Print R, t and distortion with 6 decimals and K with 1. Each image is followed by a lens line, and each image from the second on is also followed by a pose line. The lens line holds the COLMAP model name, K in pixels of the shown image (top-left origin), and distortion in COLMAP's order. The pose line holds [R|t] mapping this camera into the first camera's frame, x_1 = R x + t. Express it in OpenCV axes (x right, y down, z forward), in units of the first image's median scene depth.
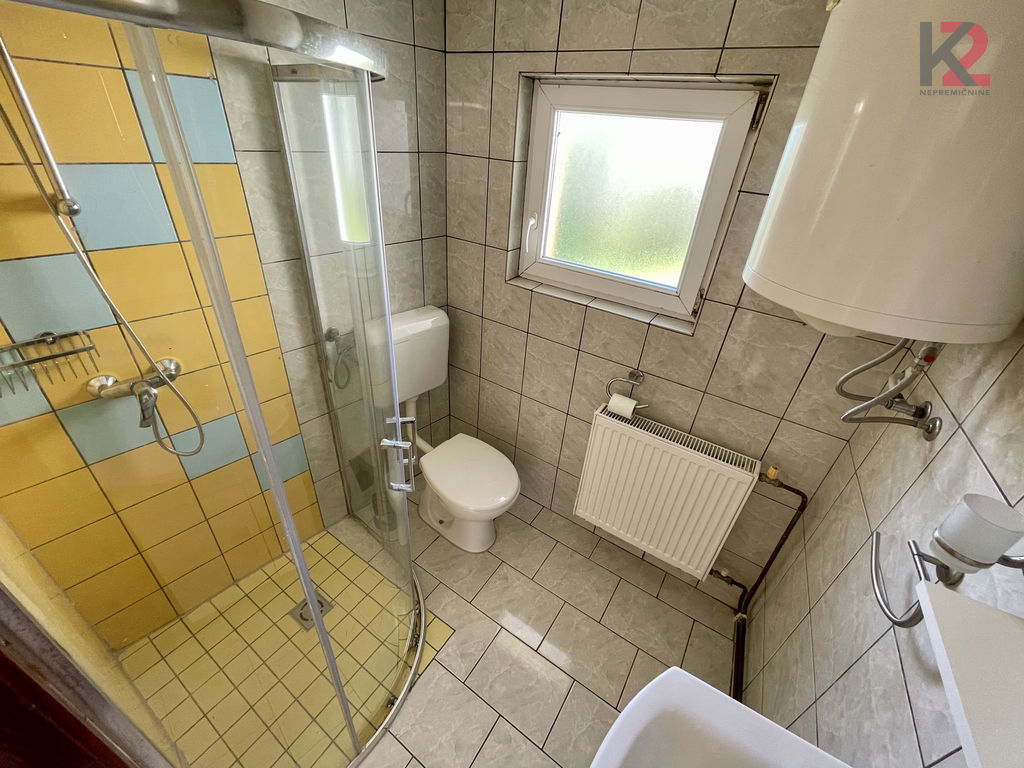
lens RADIAL K [[412.7, 0, 514.4], [0, 412.7, 383.9], [0, 0, 1]] dist [-0.013916, 0.003268]
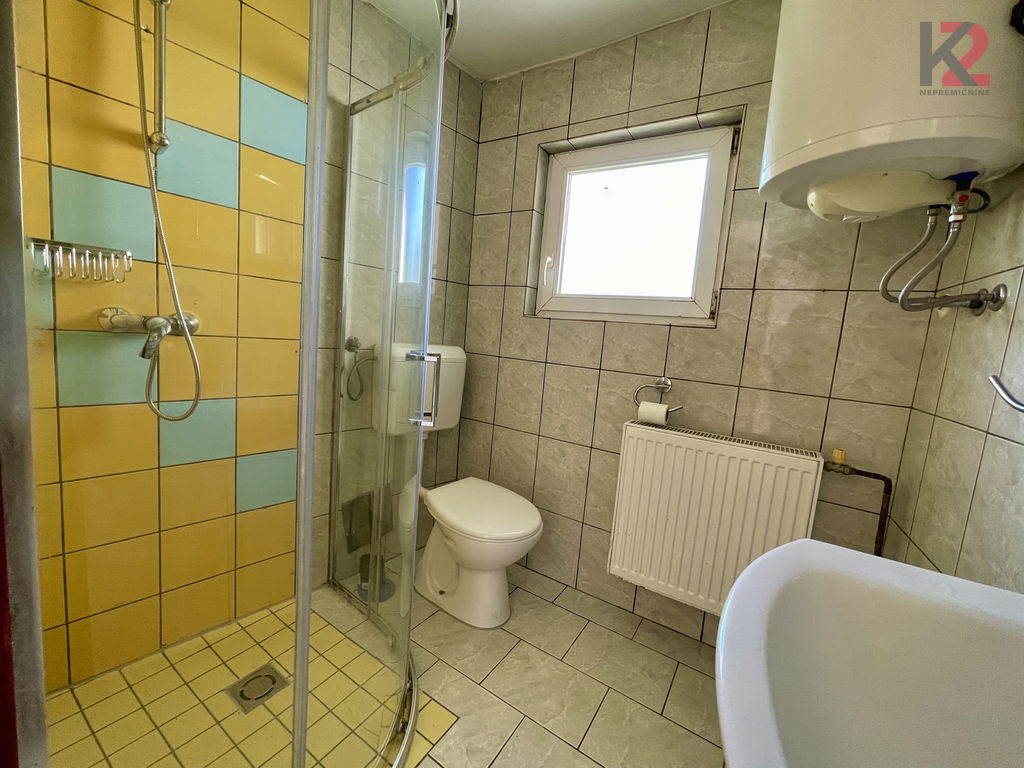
lens RADIAL K [[412.7, 0, 514.0], [0, 412.7, 381.5], [0, 0, 1]] dist [-0.013916, 0.003268]
pose [[0.999922, 0.006446, 0.010668, -0.061444], [-0.001397, 0.908478, -0.417930, 0.369662], [-0.012385, 0.417882, 0.908417, 0.126813]]
